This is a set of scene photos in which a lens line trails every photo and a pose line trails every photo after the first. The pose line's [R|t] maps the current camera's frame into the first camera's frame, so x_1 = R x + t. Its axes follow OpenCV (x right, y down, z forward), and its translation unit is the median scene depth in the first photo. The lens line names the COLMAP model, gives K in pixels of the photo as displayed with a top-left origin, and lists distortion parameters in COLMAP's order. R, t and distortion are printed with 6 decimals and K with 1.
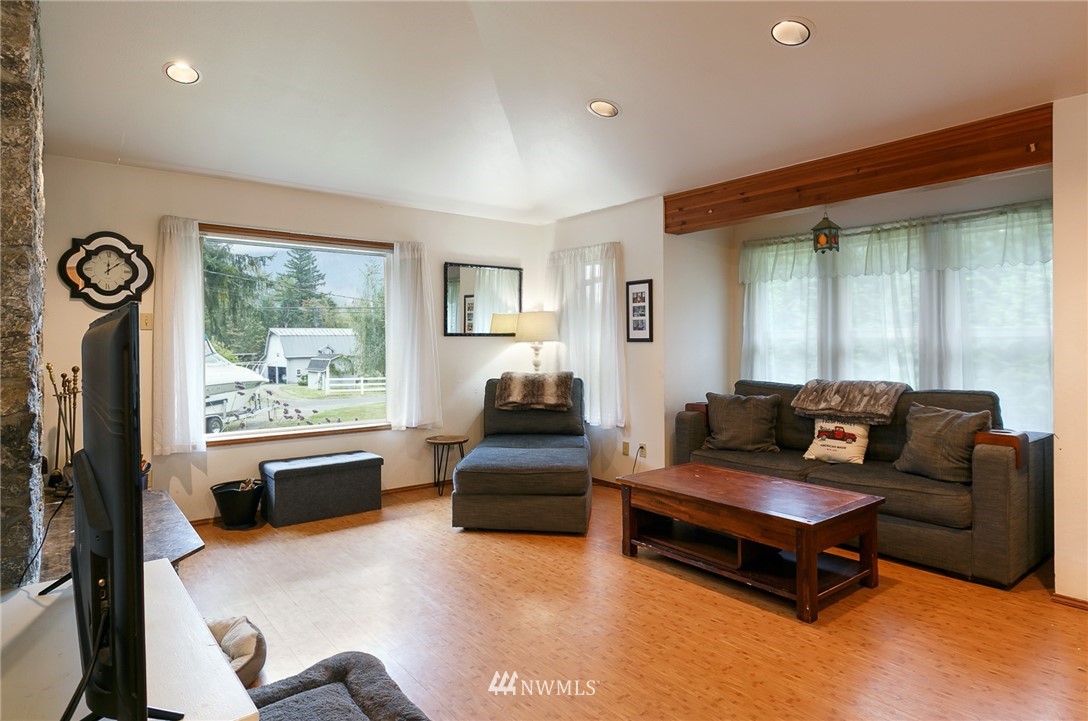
lens RADIAL K [[614.9, 0, 544.0], [0, 614.9, 360.5], [0, 0, 1]] dist [0.000146, 0.000015]
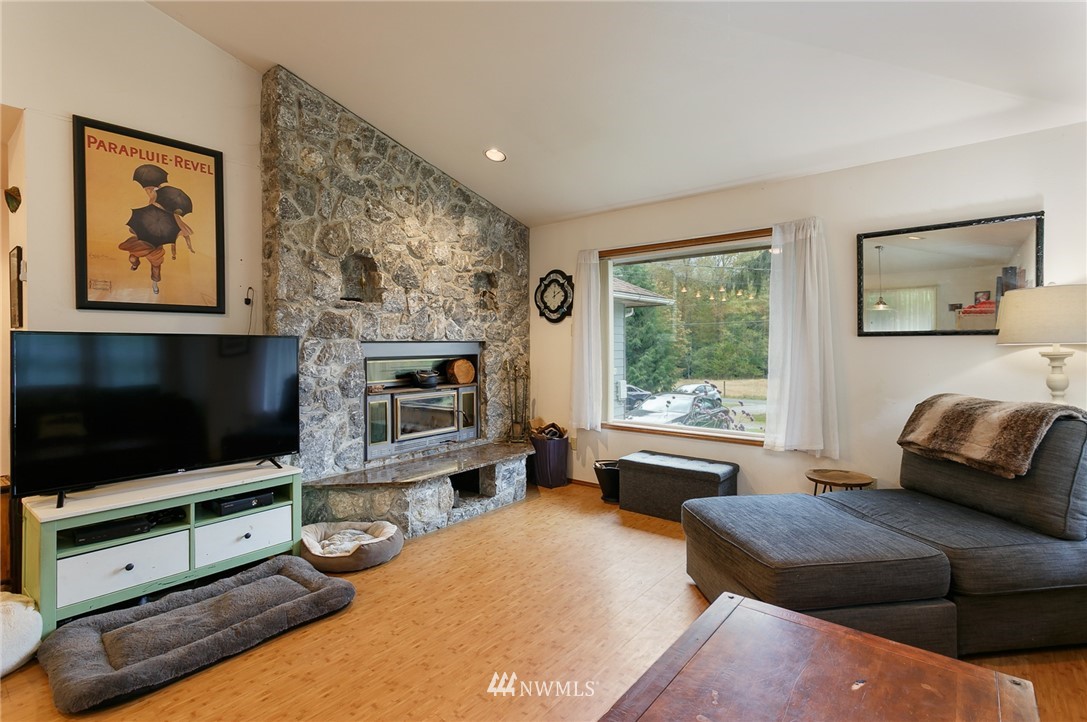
lens RADIAL K [[532.1, 0, 531.2], [0, 532.1, 351.4], [0, 0, 1]] dist [0.001887, 0.000351]
pose [[0.198901, 0.022826, -0.979754, 0.509832], [-0.016406, 0.999666, 0.019959, -0.037258], [0.979882, 0.012104, 0.199209, 0.664202]]
